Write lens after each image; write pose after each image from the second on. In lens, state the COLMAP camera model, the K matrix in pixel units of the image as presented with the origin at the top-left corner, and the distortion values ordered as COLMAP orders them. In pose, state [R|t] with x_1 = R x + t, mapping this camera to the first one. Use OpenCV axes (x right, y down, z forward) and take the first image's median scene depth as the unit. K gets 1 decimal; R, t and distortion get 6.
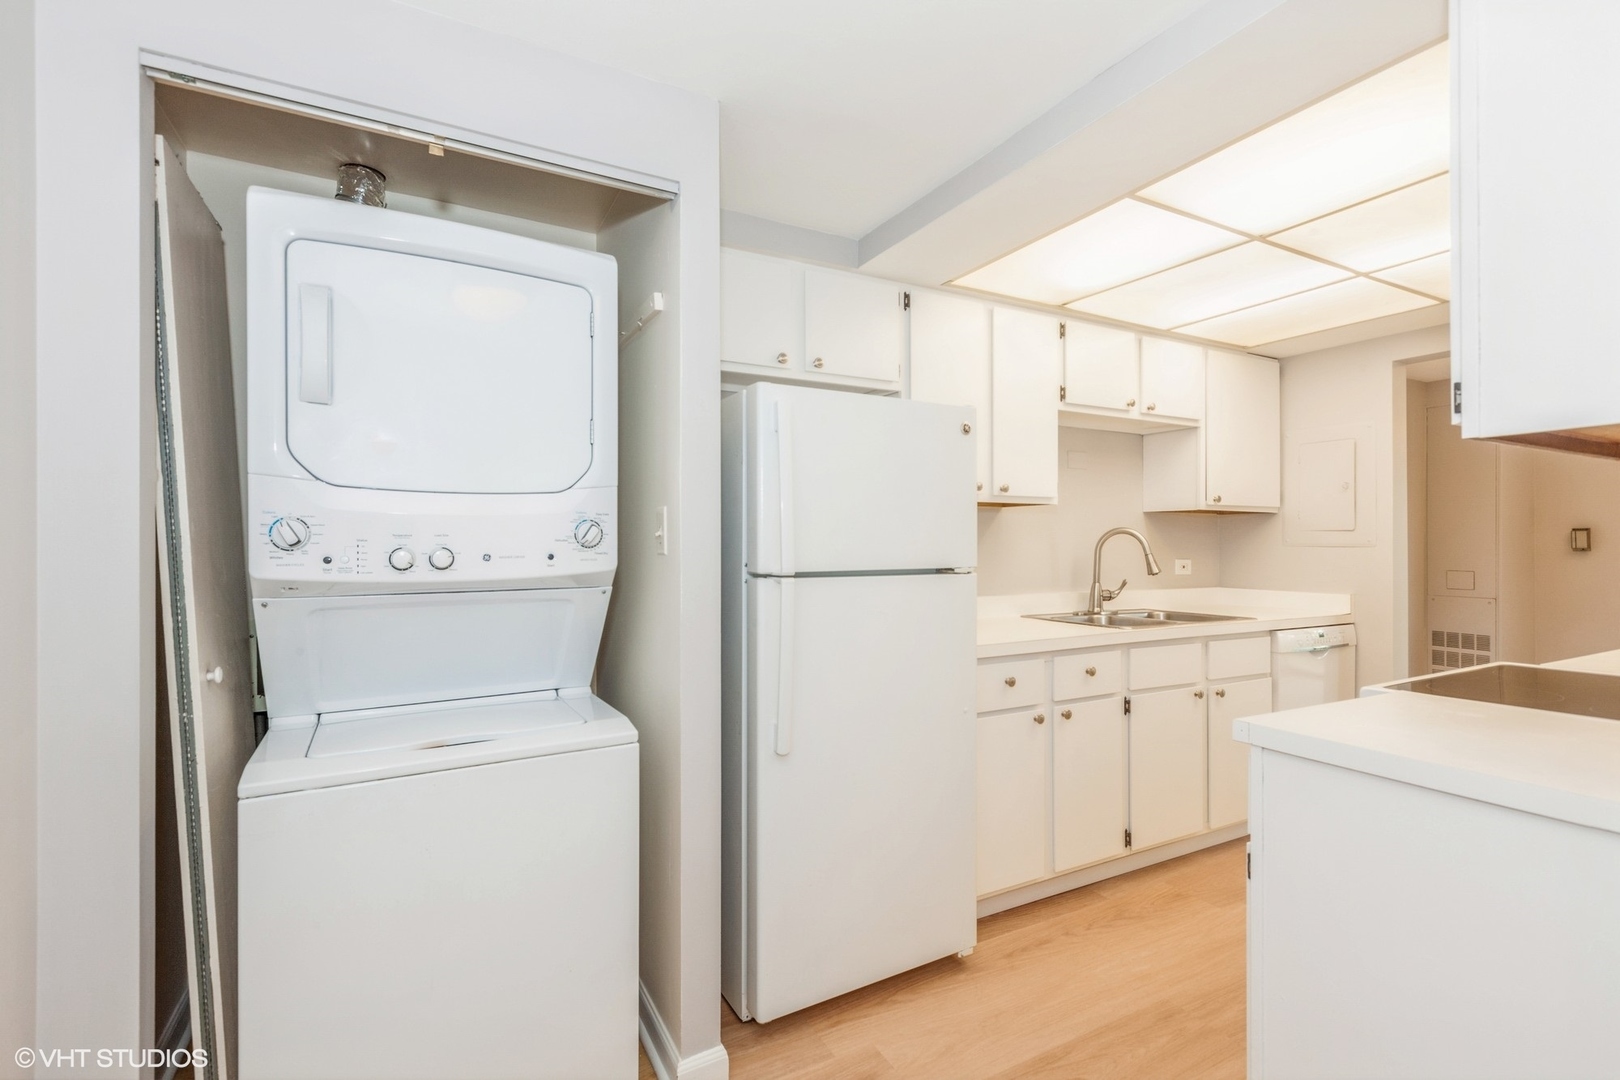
lens RADIAL K [[725.1, 0, 792.9], [0, 725.1, 542.3], [0, 0, 1]] dist [0.000382, 0.000082]
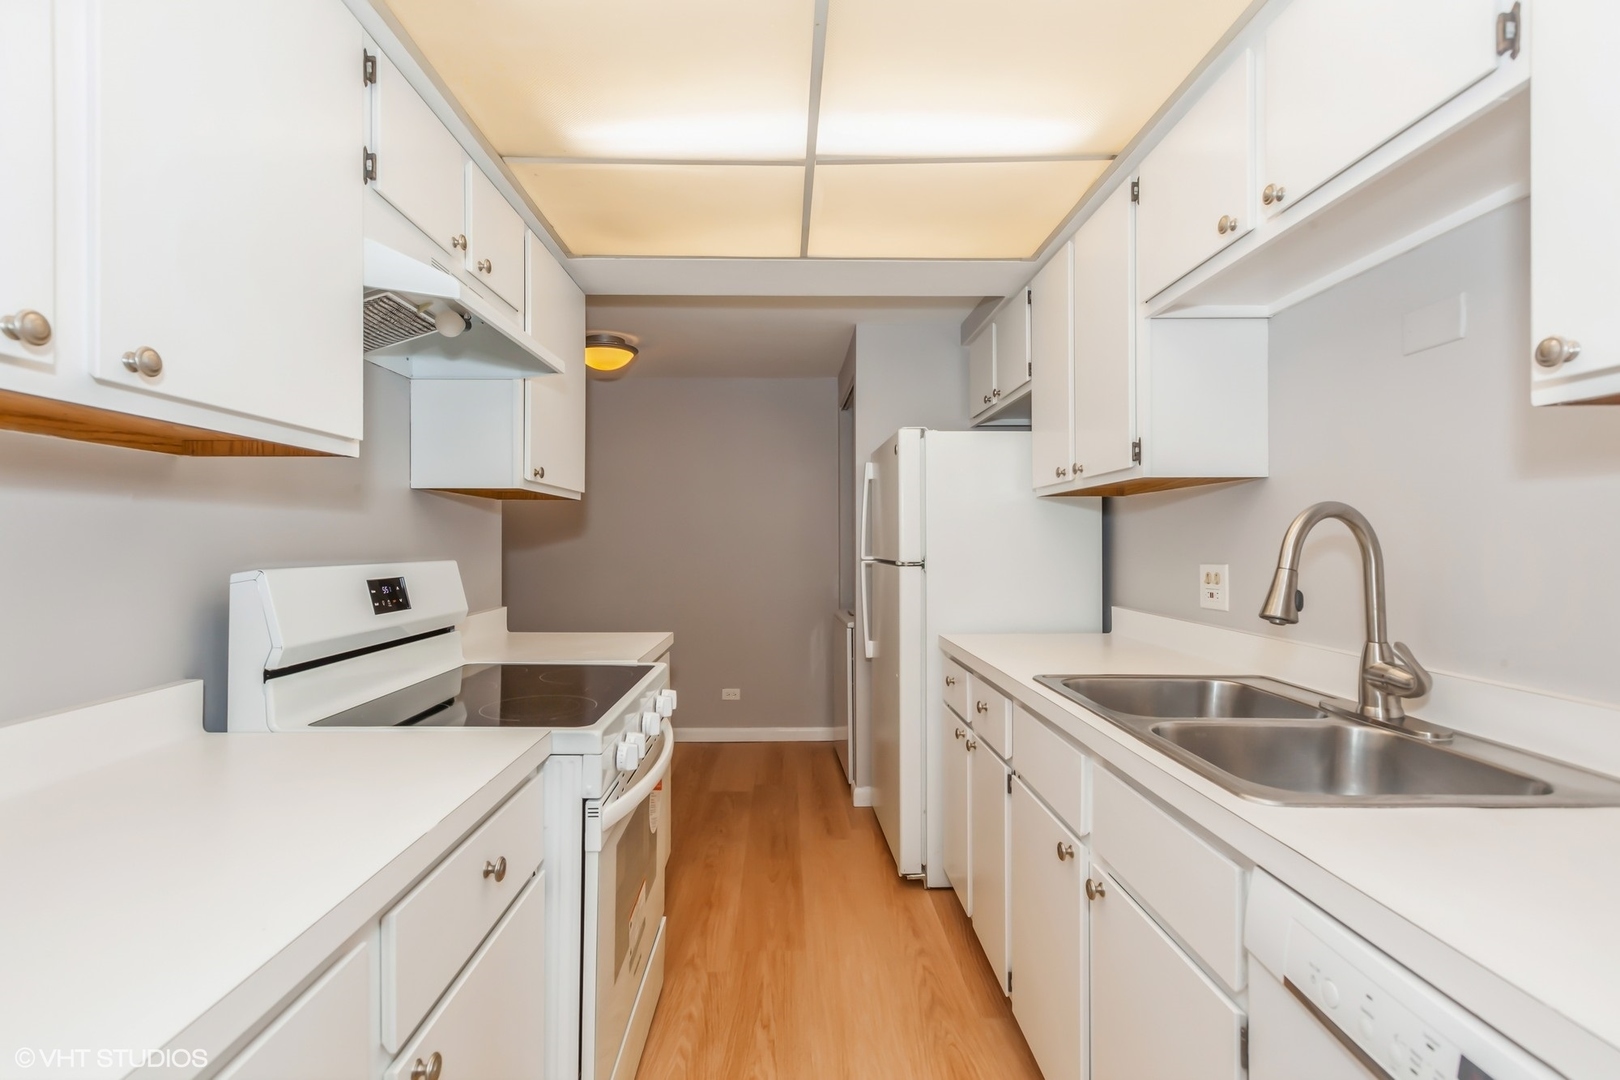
lens RADIAL K [[733.9, 0, 810.4], [0, 733.9, 555.2], [0, 0, 1]] dist [-0.001600, 0.000397]
pose [[-0.434203, 0.010506, -0.900754, 1.004809], [0.003239, 0.999944, 0.010102, 0.004077], [0.900809, 0.001468, -0.434212, 0.987134]]
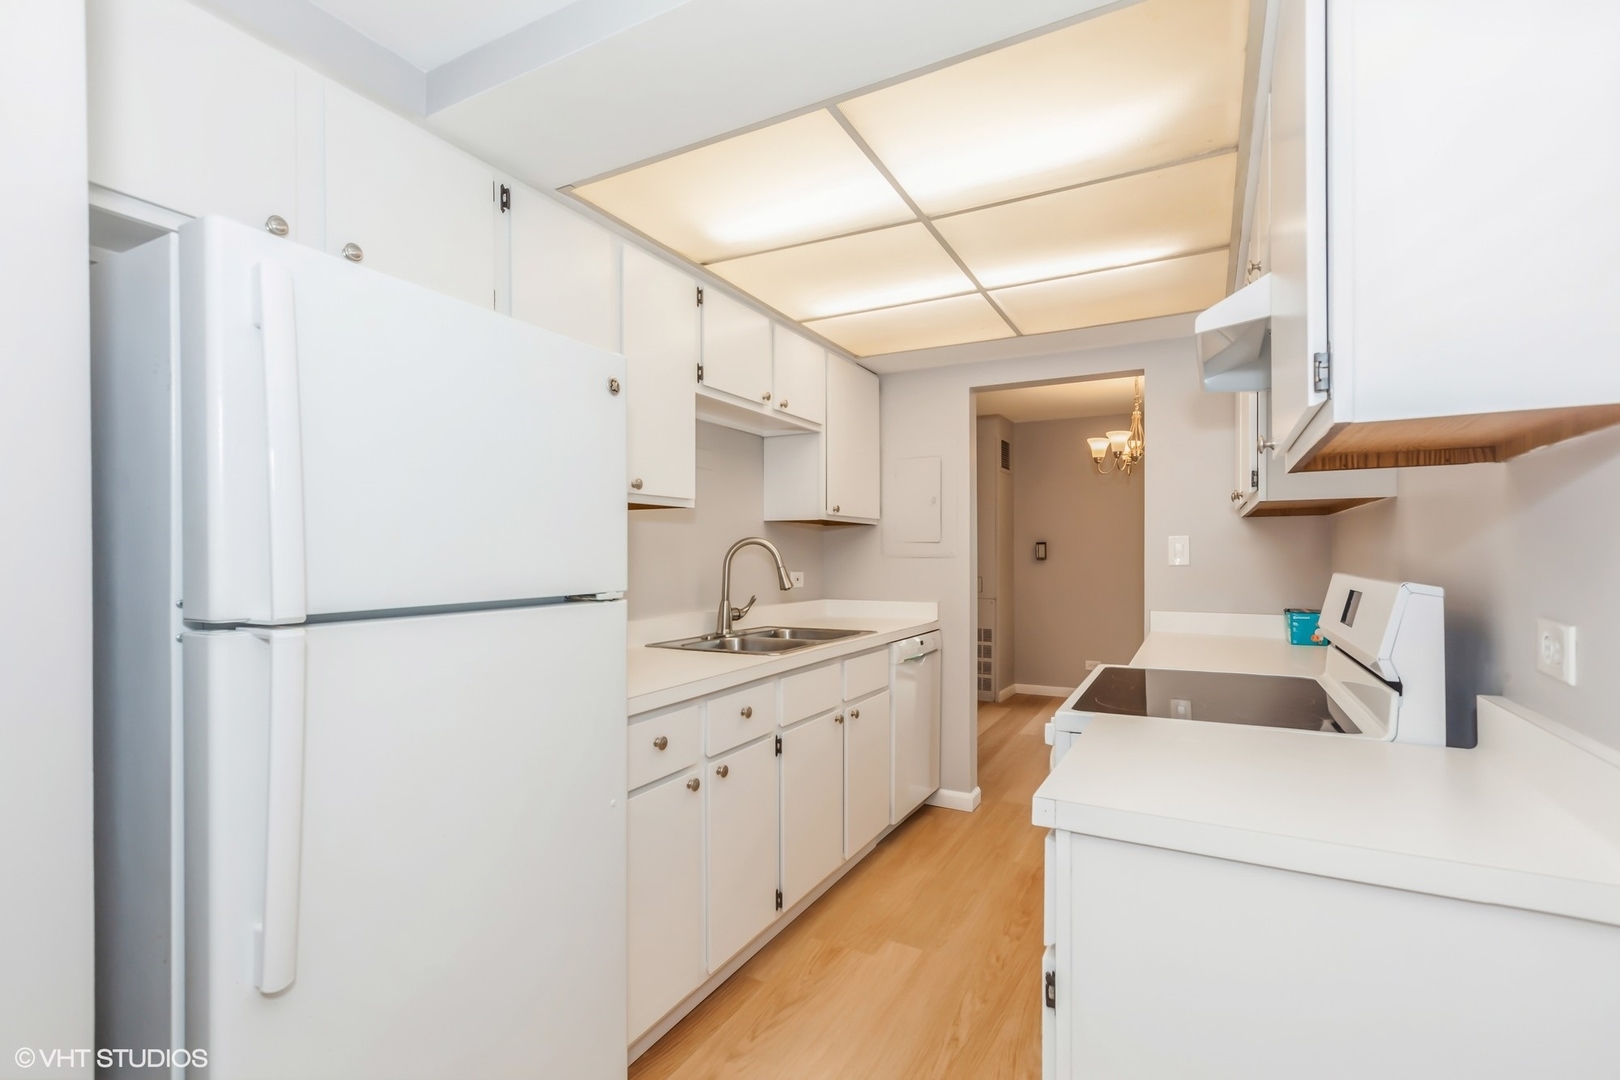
lens RADIAL K [[733.9, 0, 810.4], [0, 733.9, 555.2], [0, 0, 1]] dist [-0.001600, 0.000397]
pose [[0.822917, -0.003048, 0.568153, 0.001270], [0.001644, 0.999994, 0.002985, -0.000918], [-0.568159, -0.001522, 0.822918, 0.234202]]
